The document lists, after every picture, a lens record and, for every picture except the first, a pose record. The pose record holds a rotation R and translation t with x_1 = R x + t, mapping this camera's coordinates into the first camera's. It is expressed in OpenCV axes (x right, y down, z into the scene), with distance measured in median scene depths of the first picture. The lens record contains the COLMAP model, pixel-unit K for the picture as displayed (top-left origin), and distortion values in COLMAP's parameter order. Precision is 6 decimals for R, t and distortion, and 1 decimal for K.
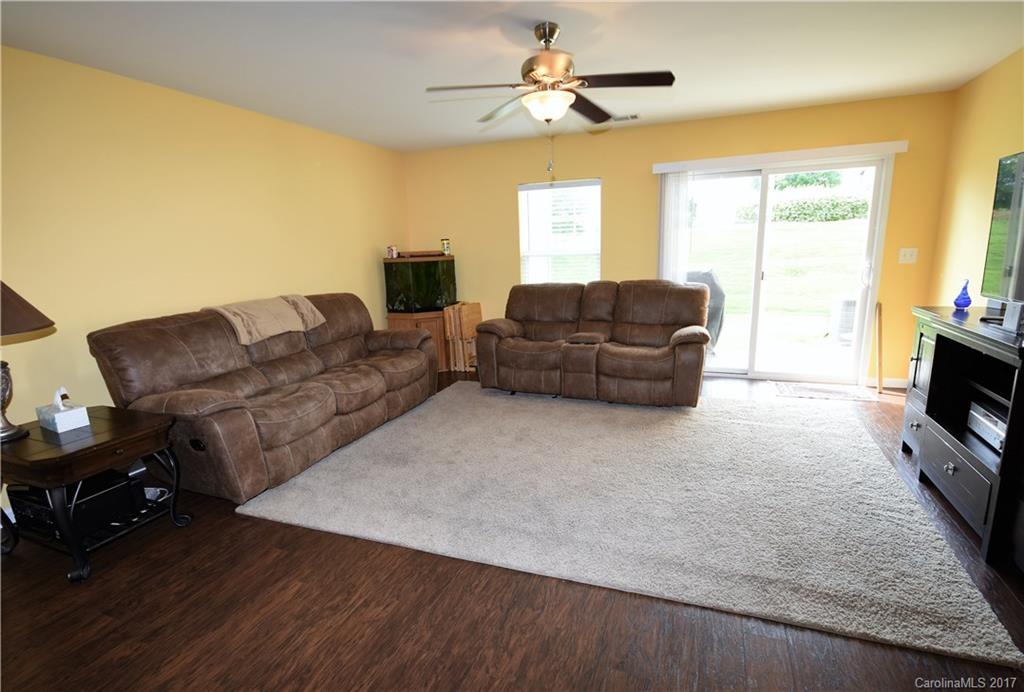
lens RADIAL K [[495.3, 0, 512.0], [0, 495.3, 346.0], [0, 0, 1]] dist [0.000707, 0.000222]
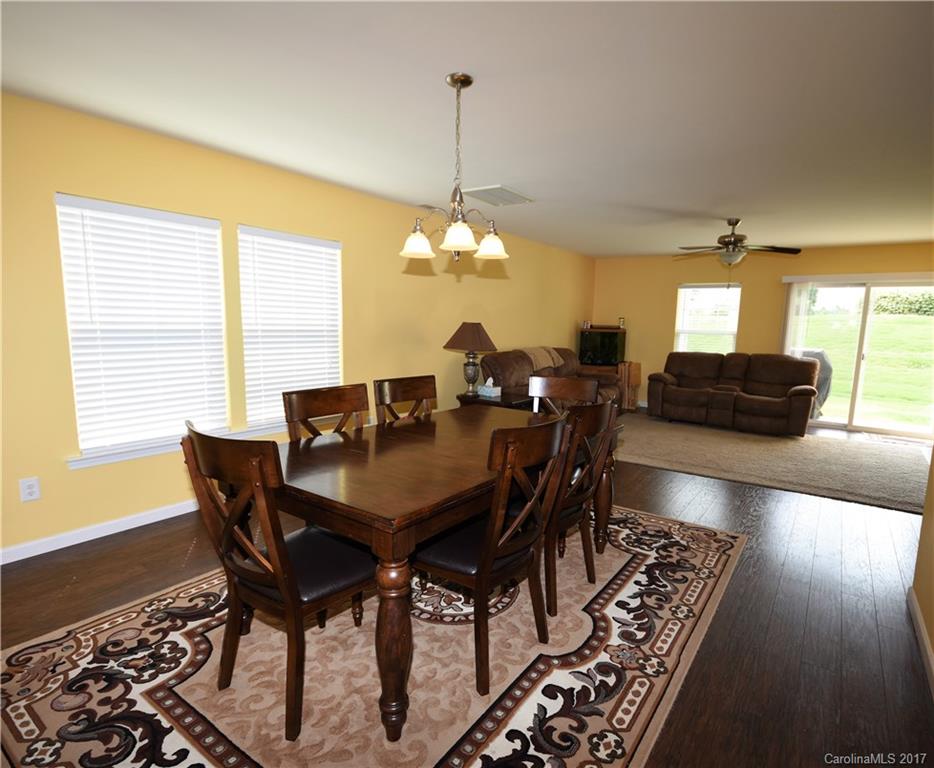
lens RADIAL K [[499.0, 0, 488.0], [0, 499.0, 388.4], [0, 0, 1]] dist [0.000084, -0.000088]
pose [[0.972582, 0.084362, -0.216721, -0.249721], [-0.097513, 0.993942, -0.050703, 0.145259], [0.211130, 0.070446, 0.974916, -0.701366]]
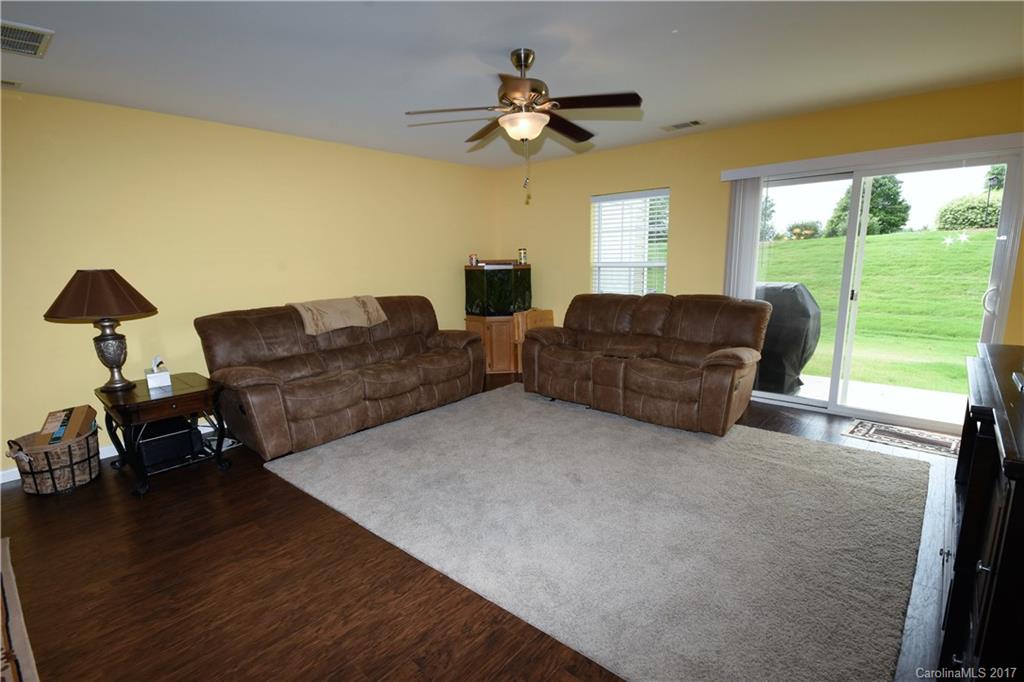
lens RADIAL K [[481.0, 0, 512.0], [0, 481.0, 341.0], [0, 0, 1]] dist [-0.002136, -0.000149]
pose [[0.940780, 0.071528, -0.331385, 0.278150], [-0.076795, 0.997043, -0.002808, -0.018808], [0.330204, 0.028091, 0.943491, 0.030349]]
